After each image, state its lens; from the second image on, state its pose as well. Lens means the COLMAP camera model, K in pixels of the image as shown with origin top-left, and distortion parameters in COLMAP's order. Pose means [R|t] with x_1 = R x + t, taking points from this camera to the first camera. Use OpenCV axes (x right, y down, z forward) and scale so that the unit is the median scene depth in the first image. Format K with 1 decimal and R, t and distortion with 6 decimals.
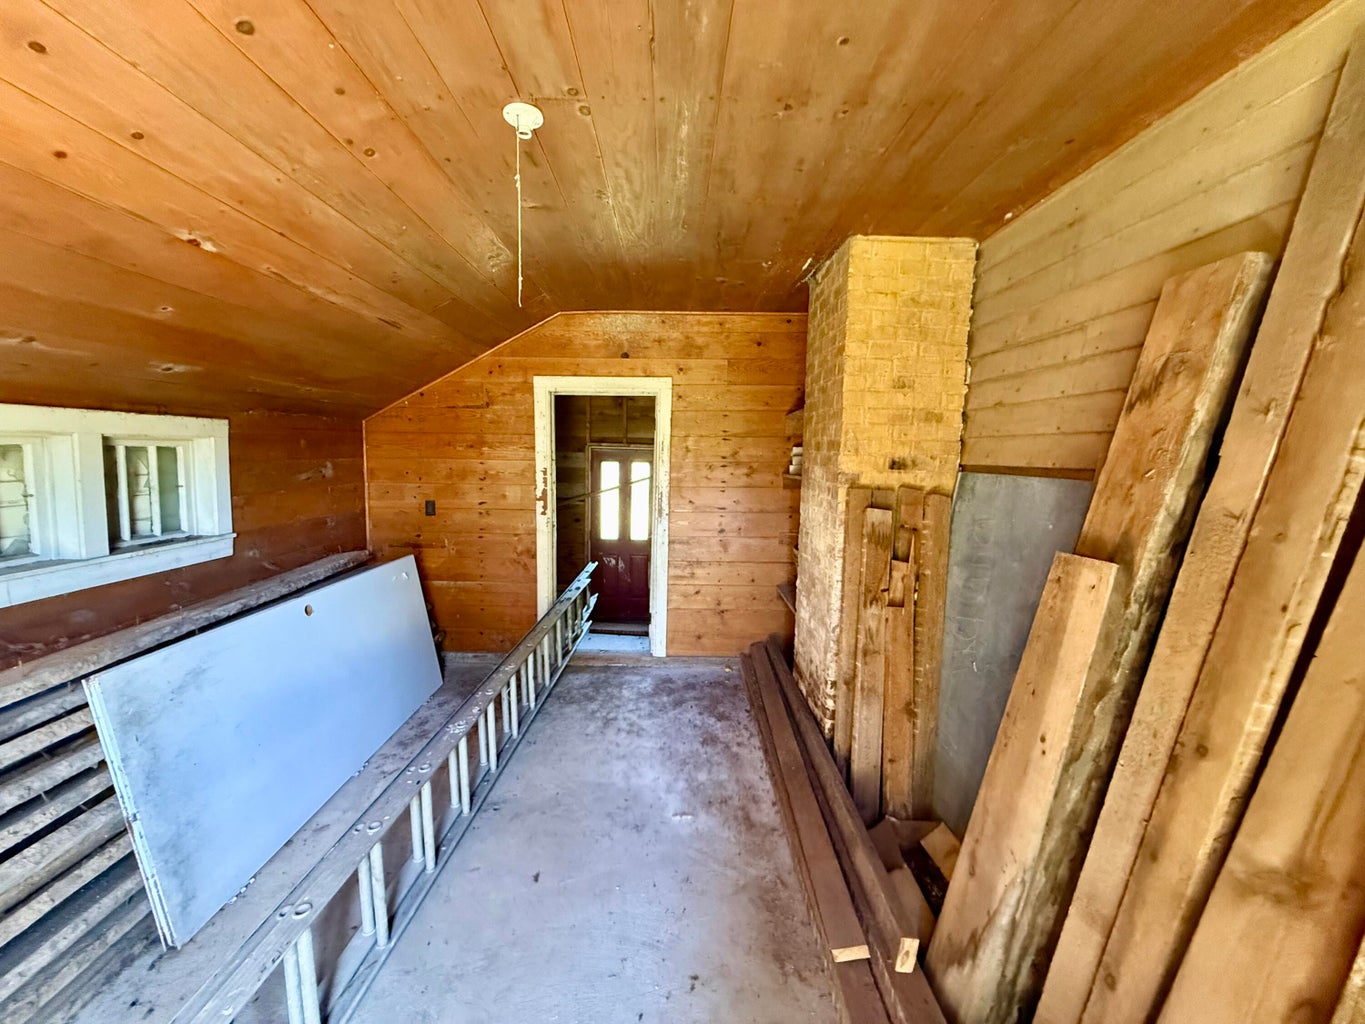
lens RADIAL K [[536.0, 0, 680.4], [0, 536.0, 507.2], [0, 0, 1]] dist [0.002095, -0.000402]
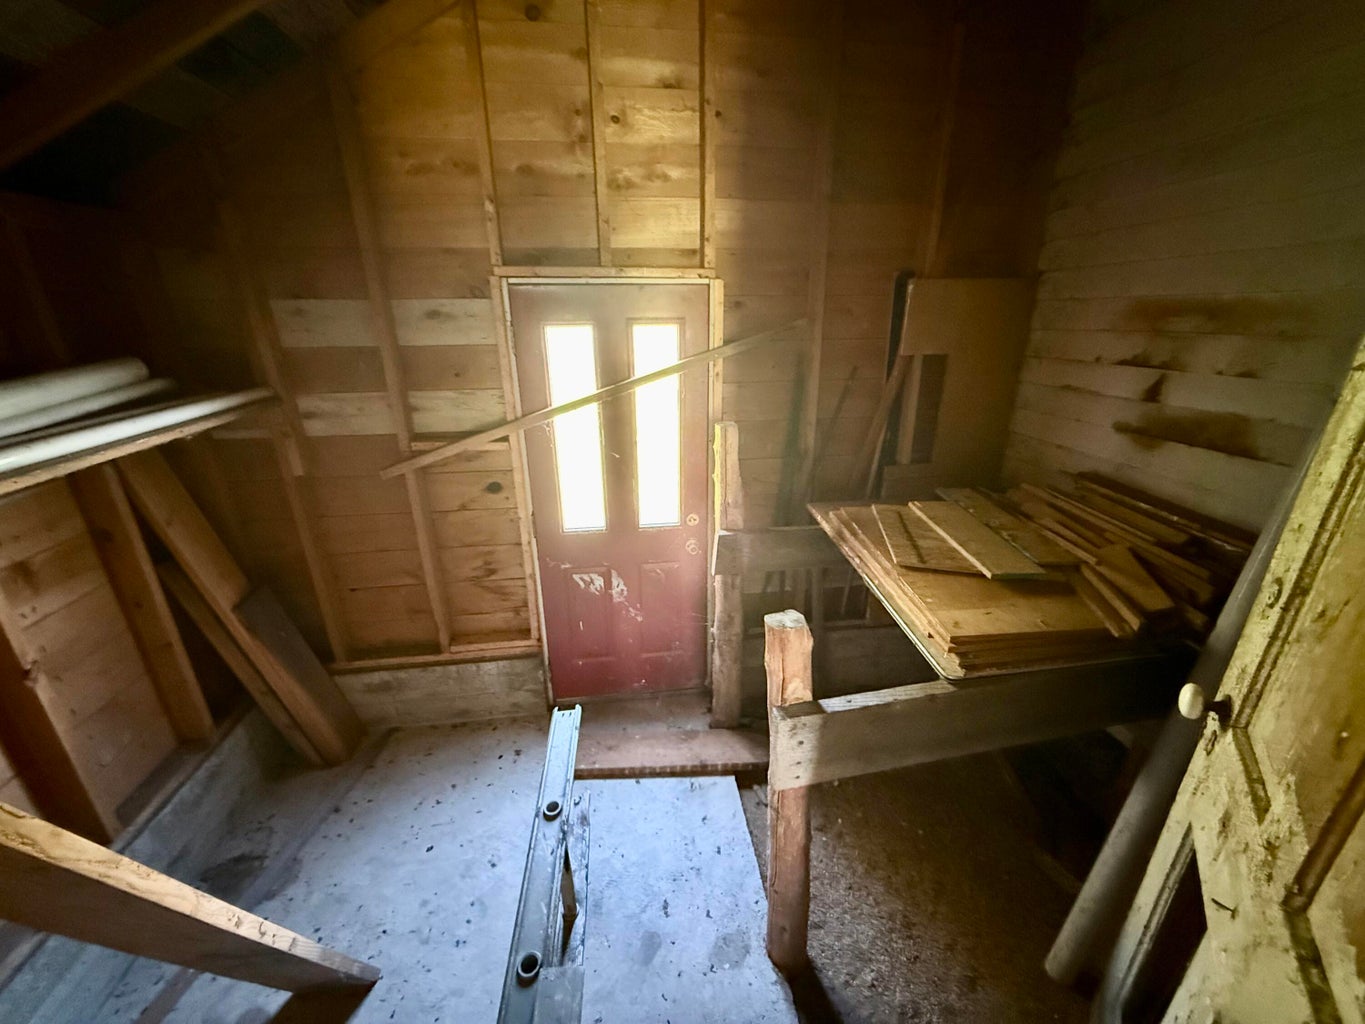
lens RADIAL K [[536.0, 0, 680.4], [0, 536.0, 507.2], [0, 0, 1]] dist [0.002095, -0.000402]
pose [[0.993765, -0.065645, 0.090124, -0.097031], [0.039336, 0.962751, 0.267512, -0.060485], [-0.104328, -0.262299, 0.959330, 0.621233]]
